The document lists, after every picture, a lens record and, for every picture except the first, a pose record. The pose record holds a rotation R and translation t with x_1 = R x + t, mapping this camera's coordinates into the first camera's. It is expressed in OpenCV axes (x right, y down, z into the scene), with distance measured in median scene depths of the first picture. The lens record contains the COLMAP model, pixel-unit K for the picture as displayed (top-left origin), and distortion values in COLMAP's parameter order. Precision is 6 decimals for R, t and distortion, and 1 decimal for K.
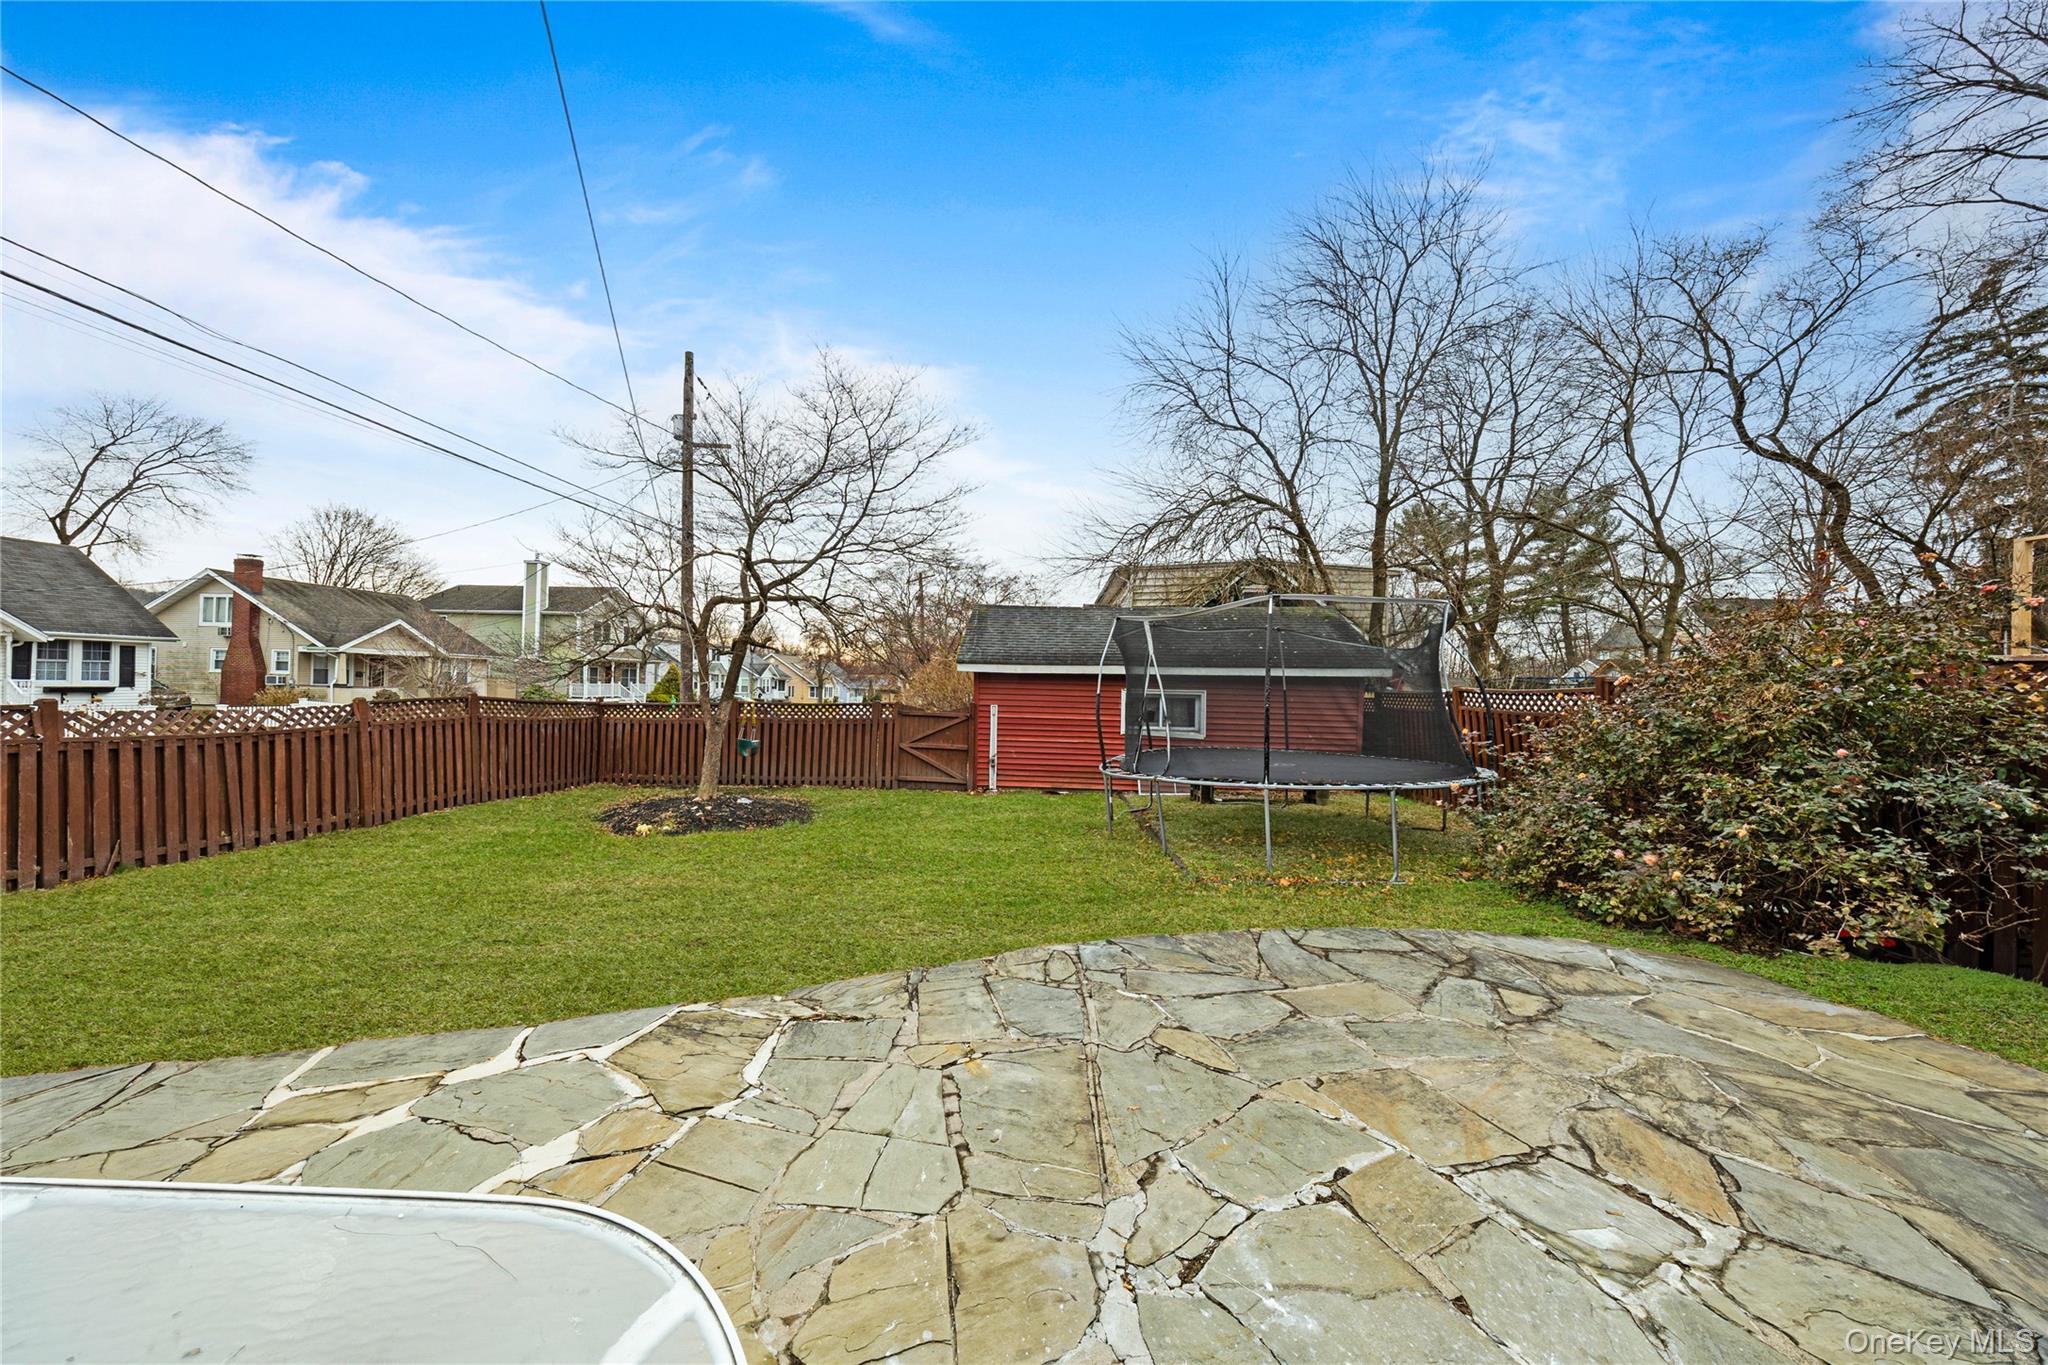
lens RADIAL K [[660.1, 0, 1015.7], [0, 660.1, 690.9], [0, 0, 1]] dist [0.001017, -0.000037]
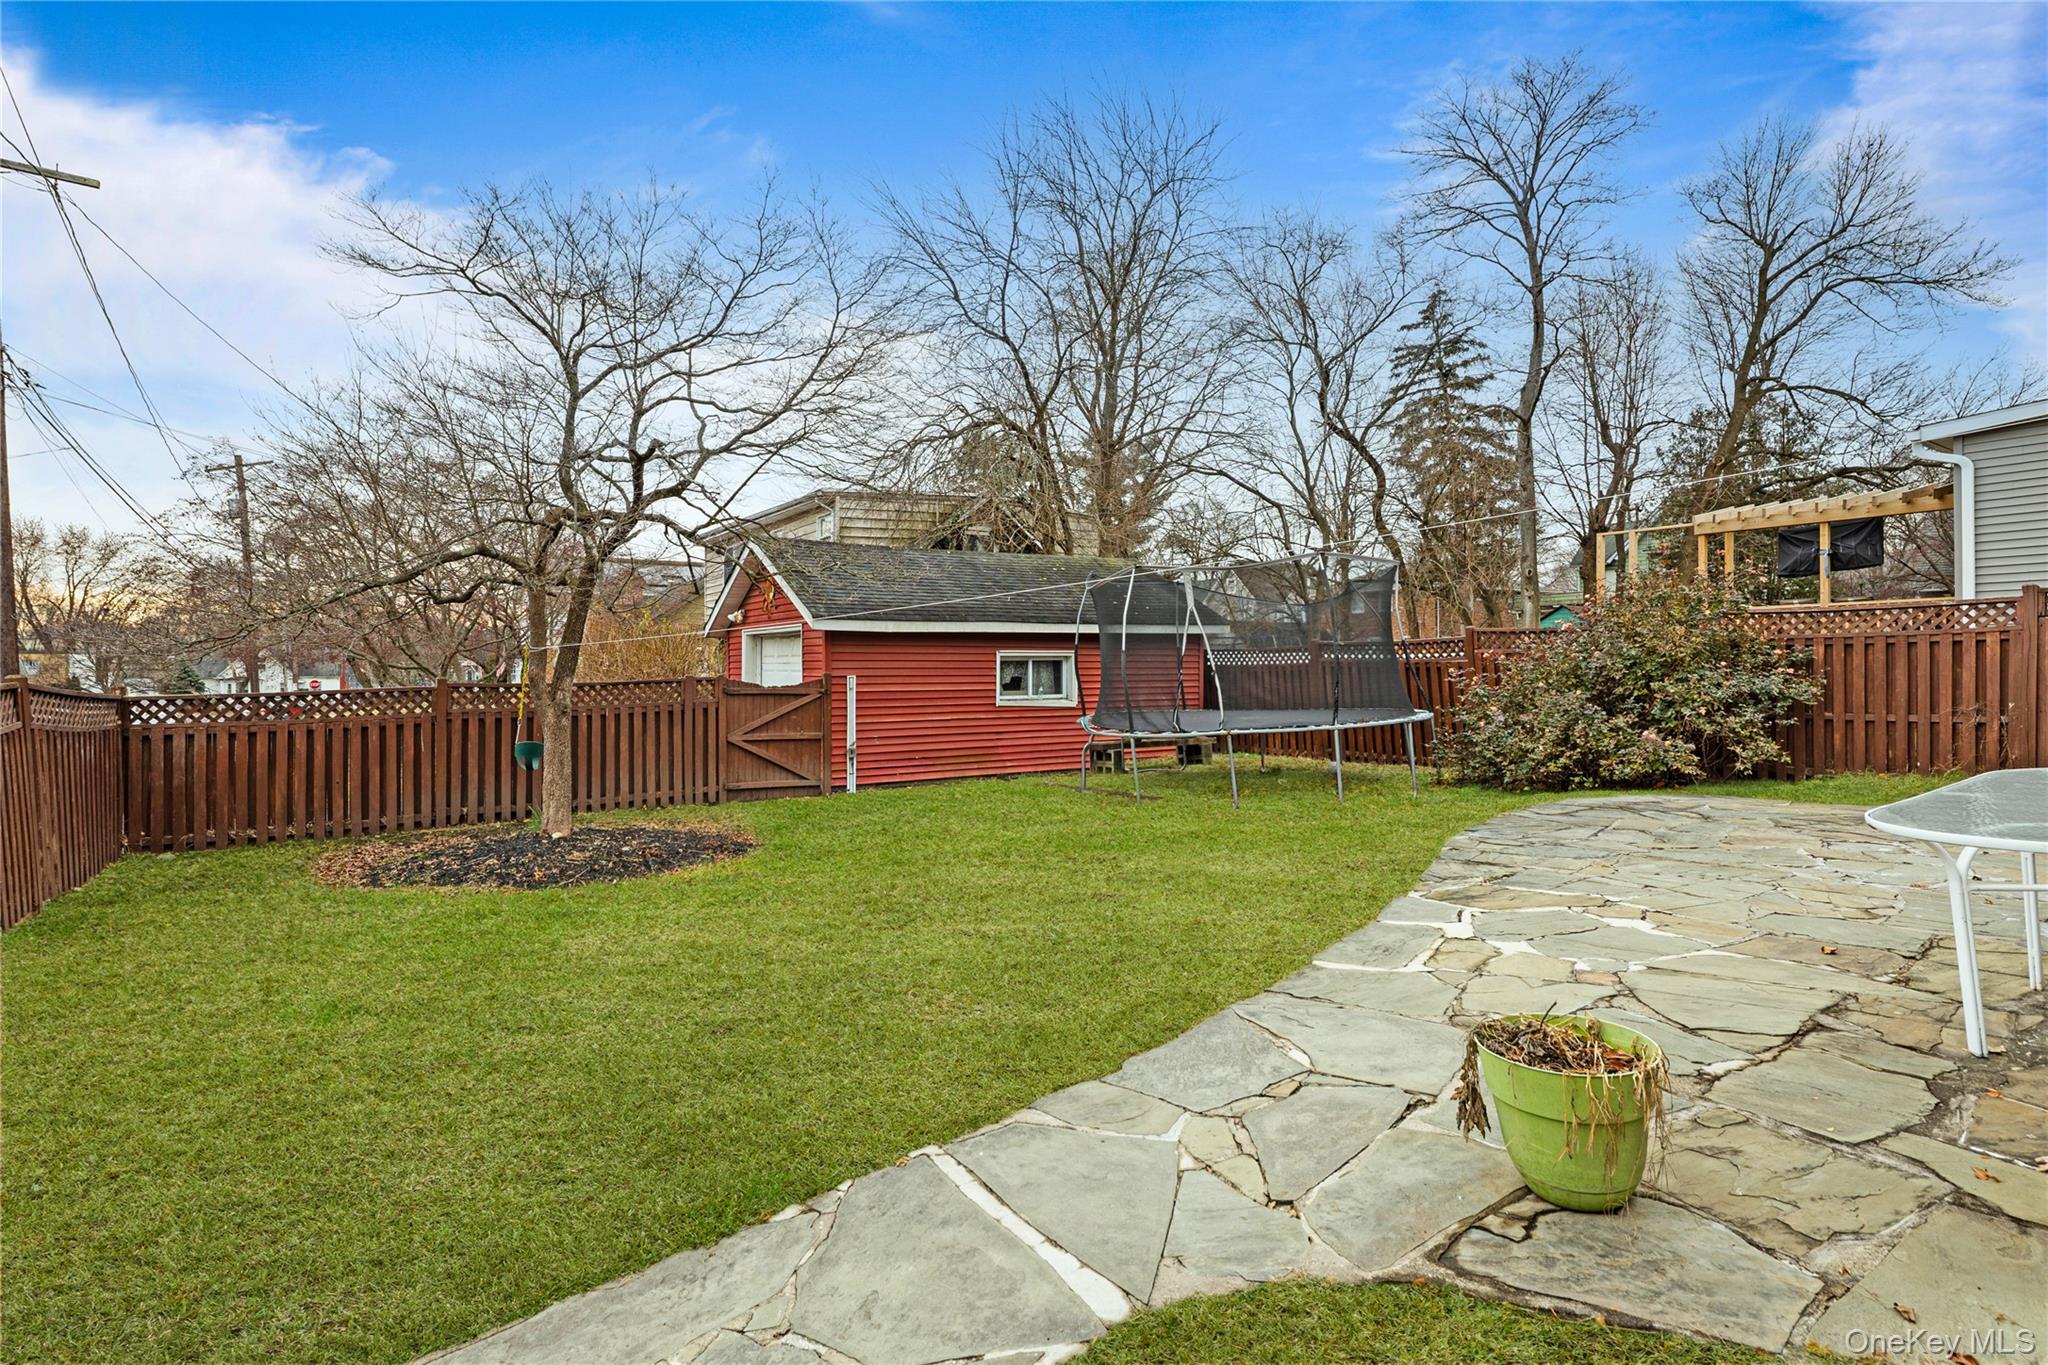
lens RADIAL K [[1003.0, 0, 1027.7], [0, 1003.0, 663.1], [0, 0, 1]] dist [0.002865, -0.004054]
pose [[0.801841, -0.020281, 0.597194, -0.473378], [0.022587, 0.999738, 0.003625, 0.005807], [-0.597111, 0.010582, 0.802089, -0.020902]]
